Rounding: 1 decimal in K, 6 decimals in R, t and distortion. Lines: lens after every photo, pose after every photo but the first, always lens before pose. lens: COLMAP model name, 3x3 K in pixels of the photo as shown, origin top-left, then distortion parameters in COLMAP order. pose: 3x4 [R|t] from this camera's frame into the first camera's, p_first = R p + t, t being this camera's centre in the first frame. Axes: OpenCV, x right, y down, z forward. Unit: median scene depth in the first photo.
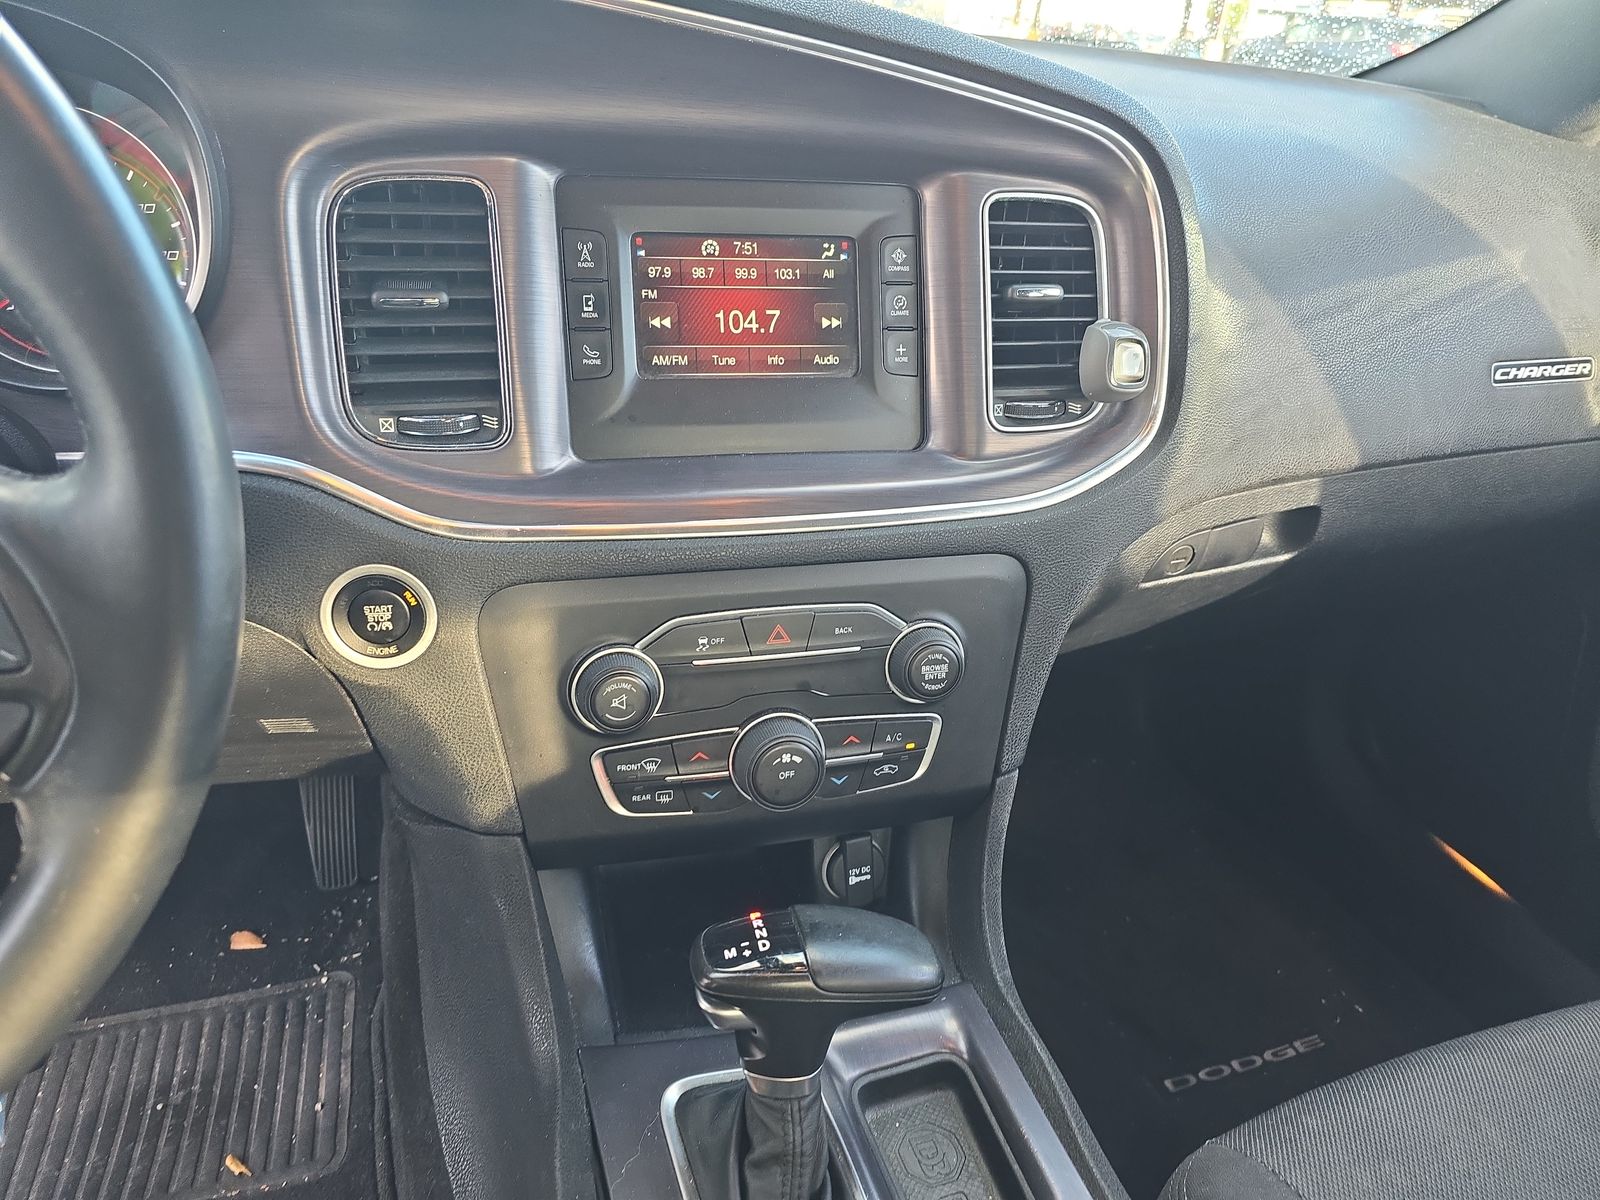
lens RADIAL K [[1058.7, 0, 795.3], [0, 1058.7, 609.6], [0, 0, 1]] dist [0.022543, -0.016333]
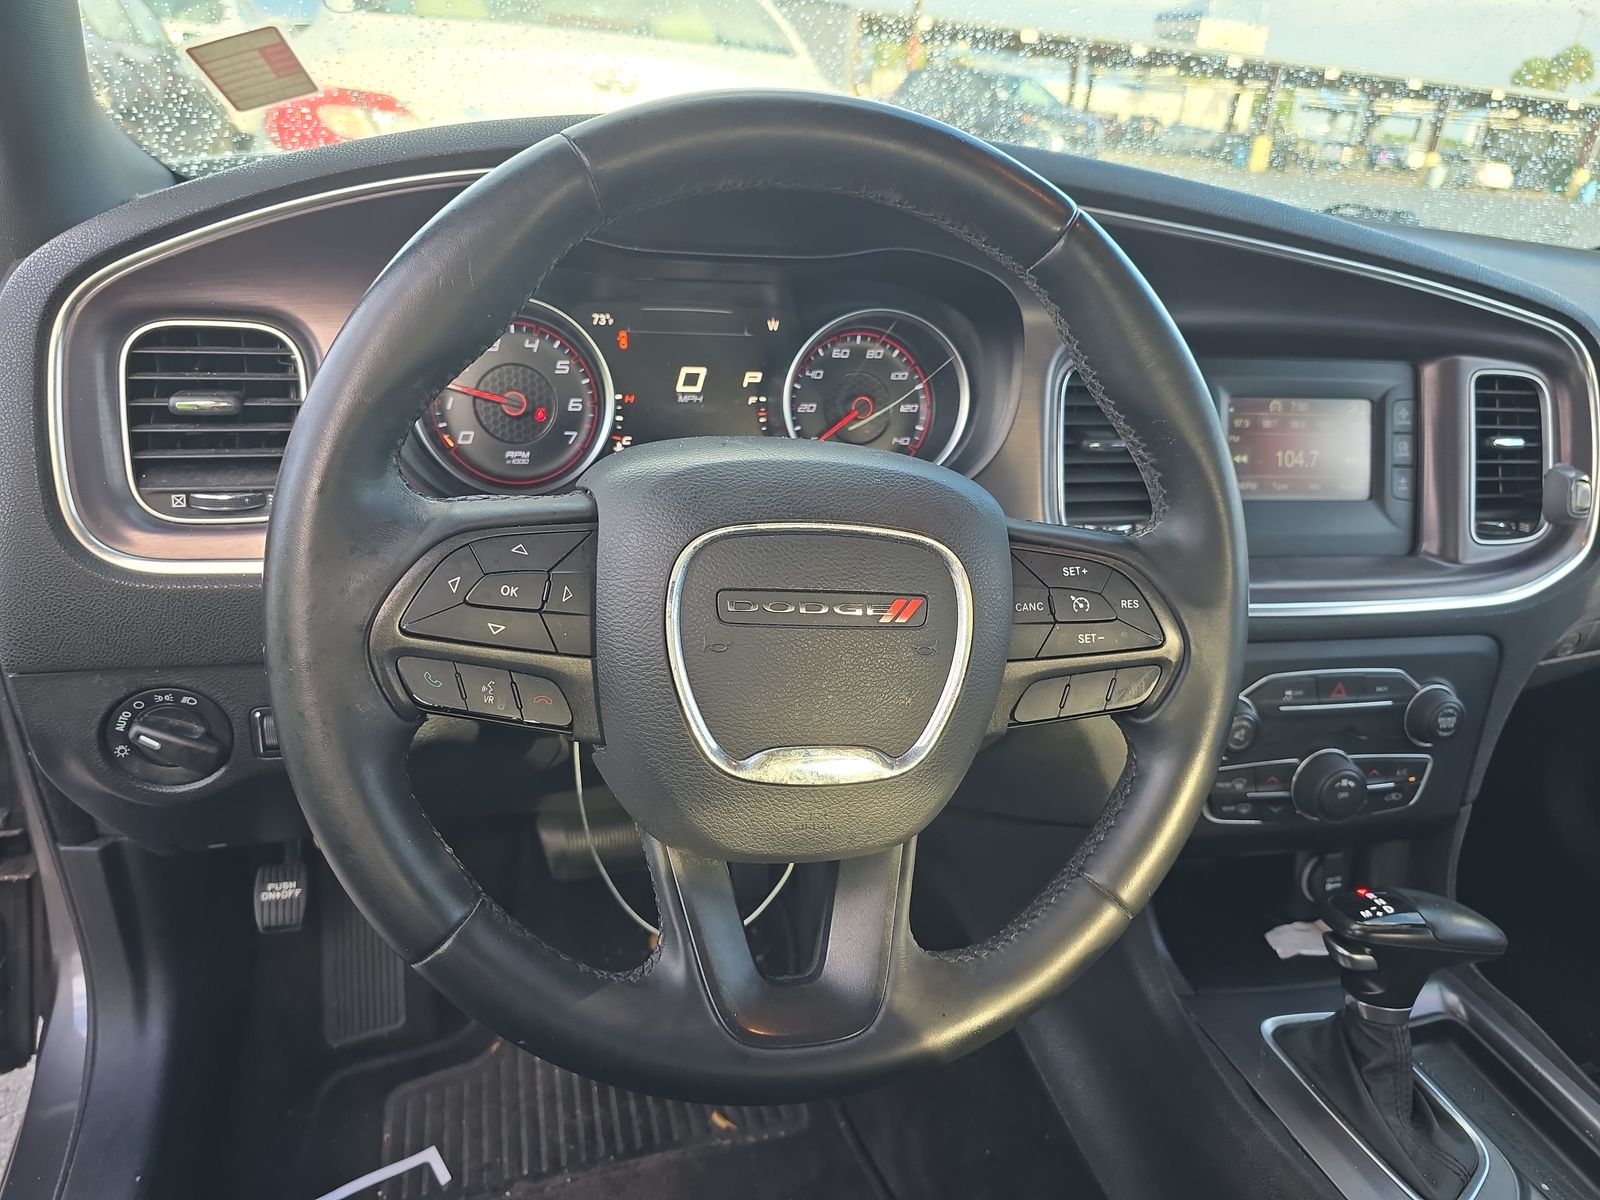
lens RADIAL K [[1058.7, 0, 797.1], [0, 1058.7, 596.1], [0, 0, 1]] dist [0.022543, -0.016333]
pose [[0.999047, 0.031531, -0.030171, -0.630016], [-0.033671, 0.996743, -0.073273, 0.025148], [0.027762, 0.074219, 0.996855, -0.360270]]
